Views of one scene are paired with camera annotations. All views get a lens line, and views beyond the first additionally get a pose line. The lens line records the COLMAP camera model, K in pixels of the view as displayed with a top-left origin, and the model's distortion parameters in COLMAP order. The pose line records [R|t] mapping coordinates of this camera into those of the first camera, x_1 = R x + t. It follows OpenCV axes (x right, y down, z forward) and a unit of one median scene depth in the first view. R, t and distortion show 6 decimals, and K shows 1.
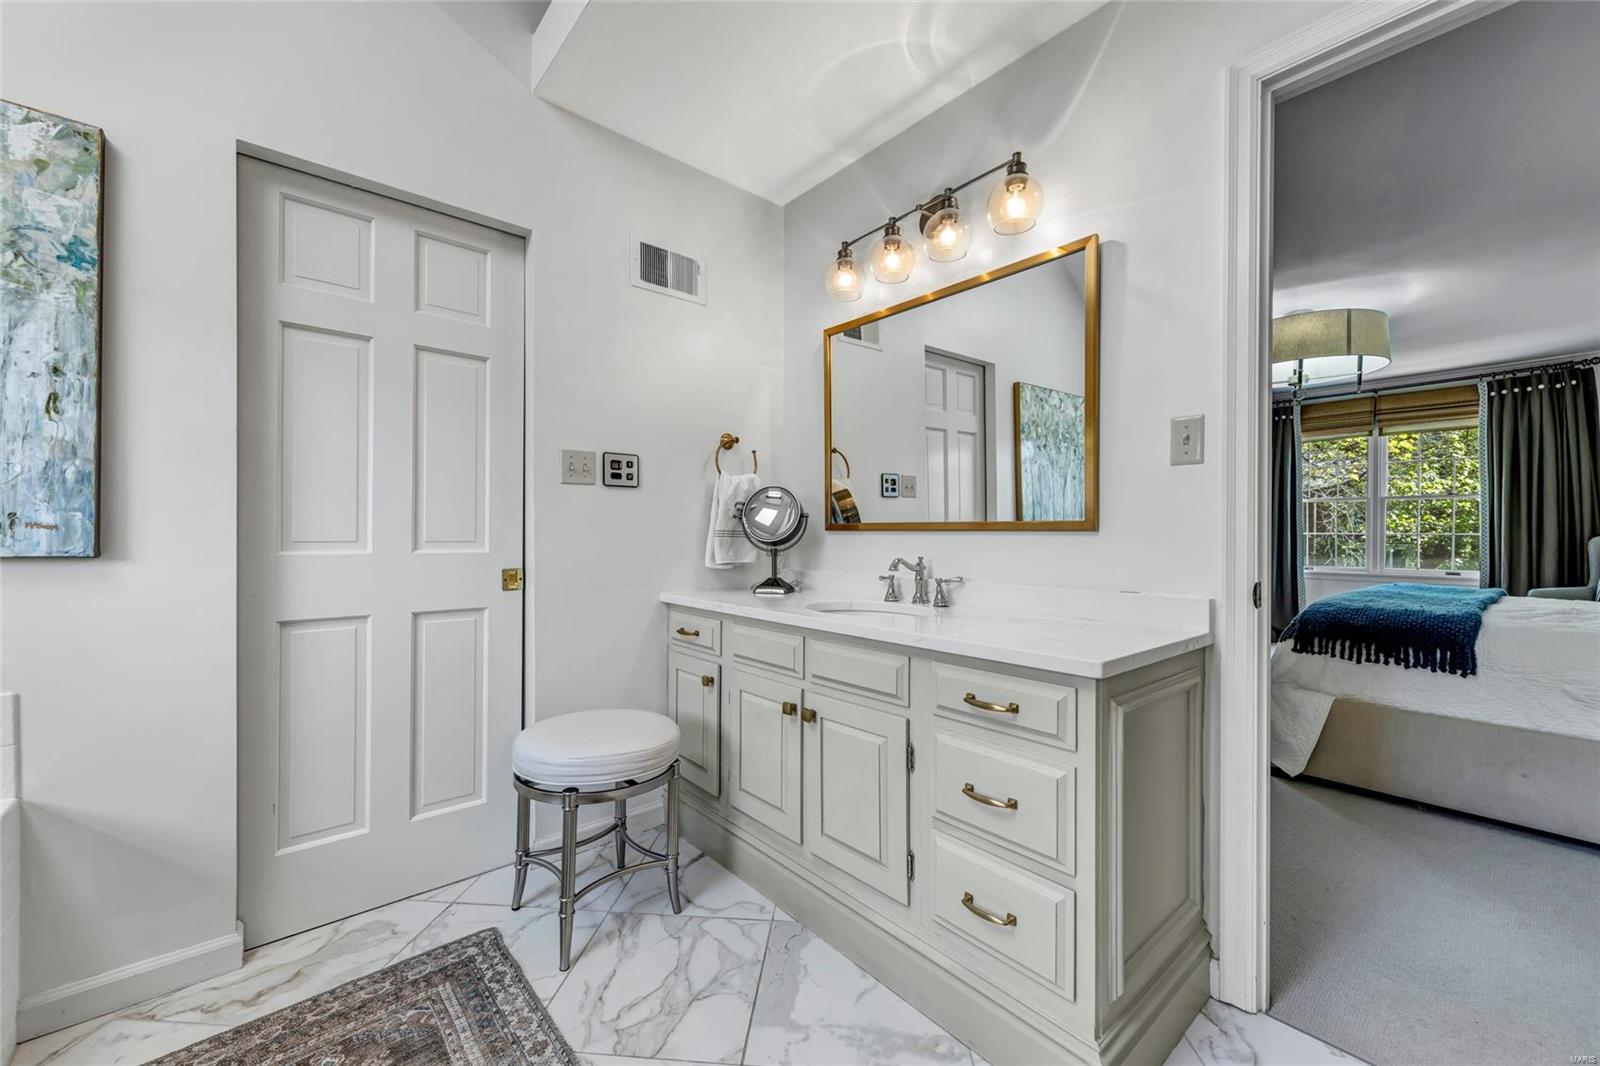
lens RADIAL K [[630.2, 0, 797.9], [0, 630.2, 533.9], [0, 0, 1]] dist [0.010933, -0.000738]
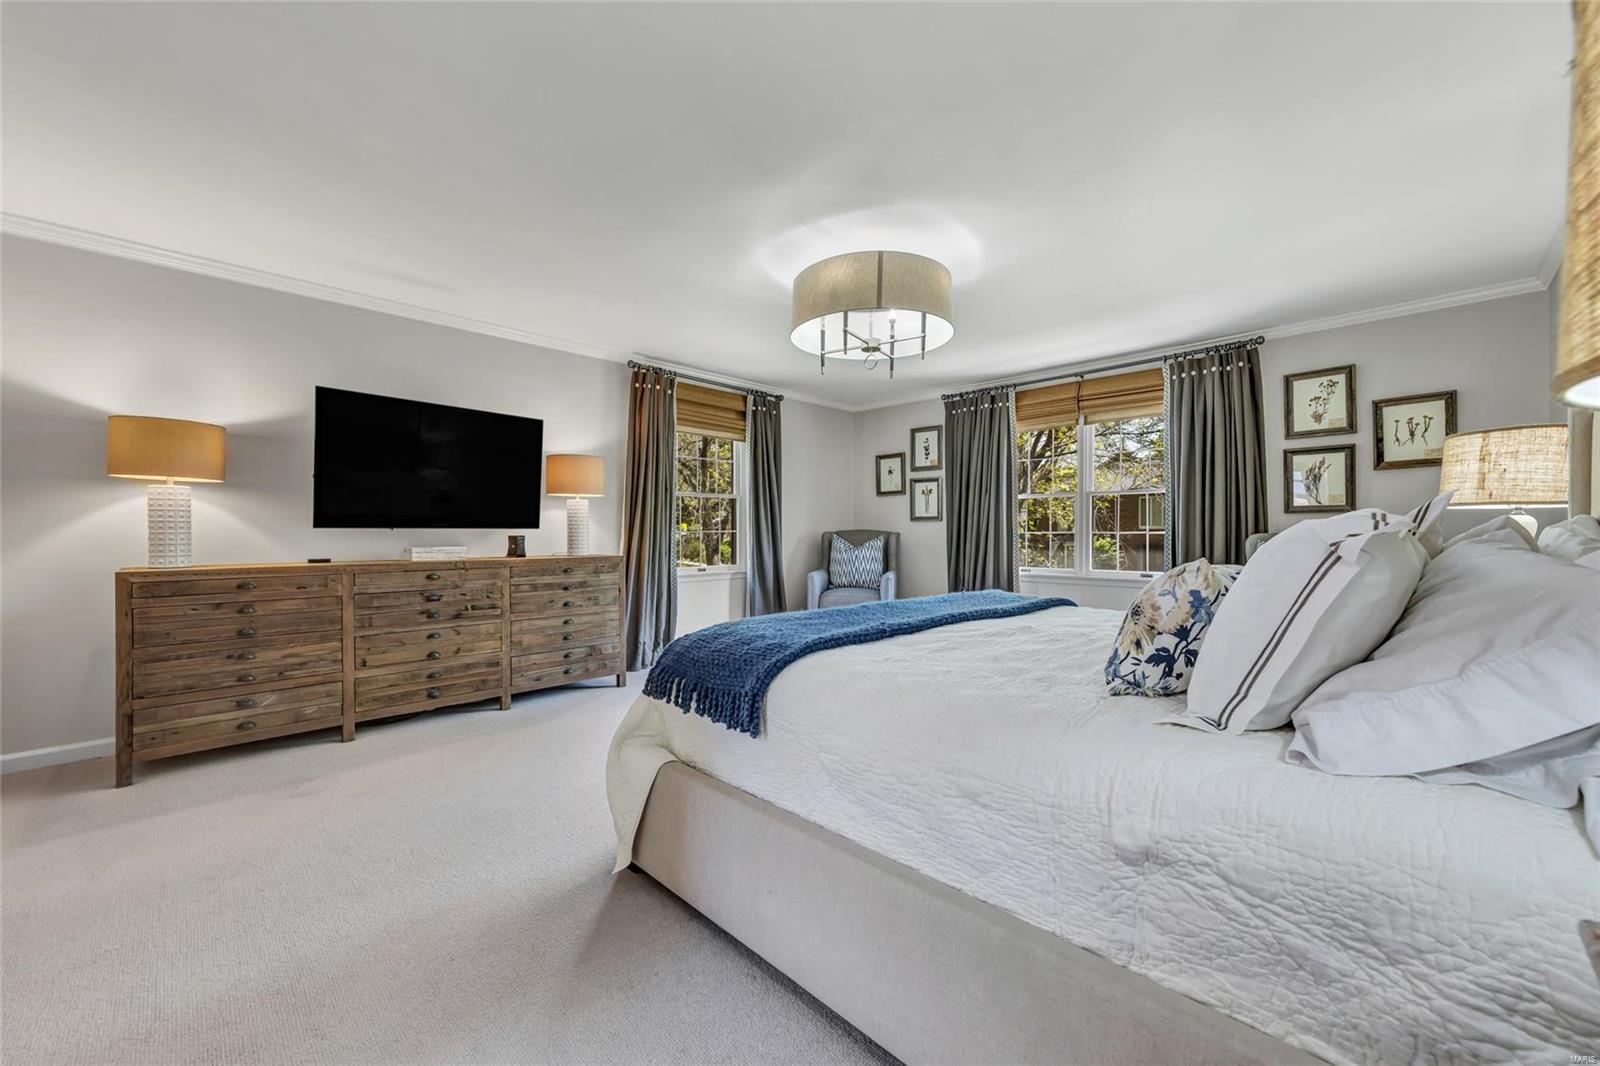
lens RADIAL K [[630.2, 0, 792.3], [0, 630.2, 530.5], [0, 0, 1]] dist [0.010933, -0.000738]
pose [[0.996761, -0.001712, 0.080397, 0.475737], [0.002393, 0.999962, -0.008381, 0.004484], [-0.080380, 0.008546, 0.996728, 0.147807]]
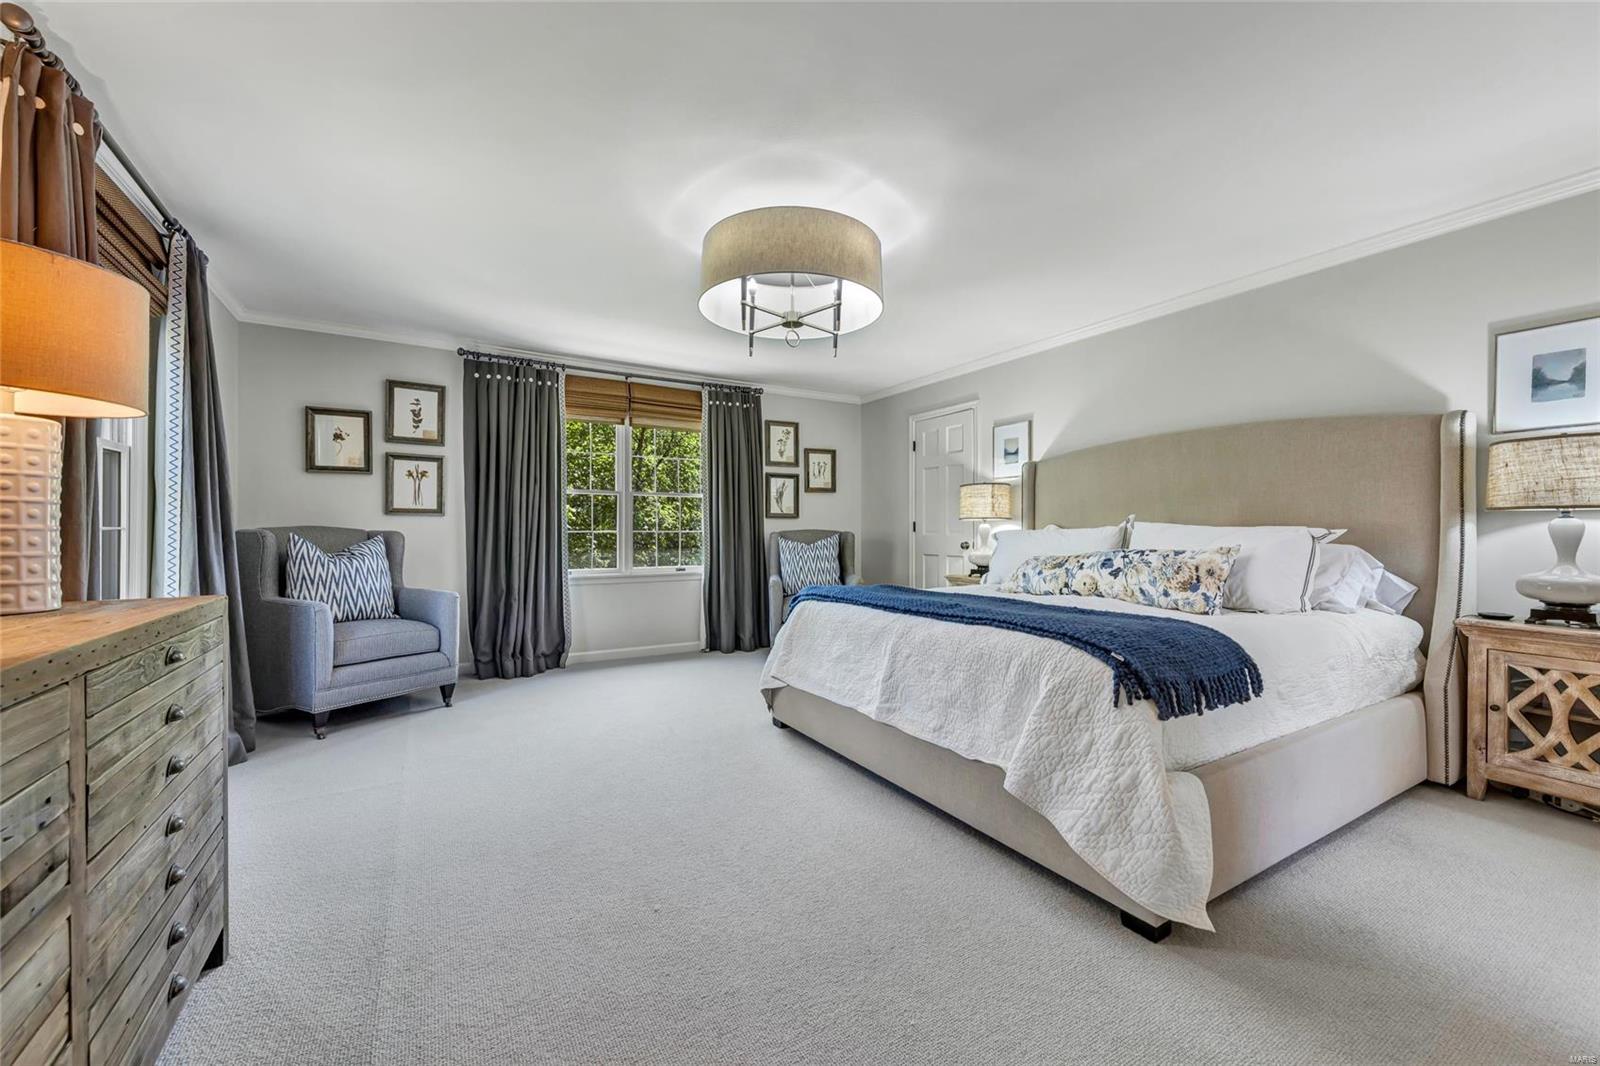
lens RADIAL K [[630.2, 0, 794.9], [0, 630.2, 528.8], [0, 0, 1]] dist [0.010933, -0.000738]
pose [[0.151118, 0.002350, 0.988513, 0.043365], [0.003323, 0.999990, -0.002886, -0.000125], [-0.988510, 0.003721, 0.151109, 0.698219]]
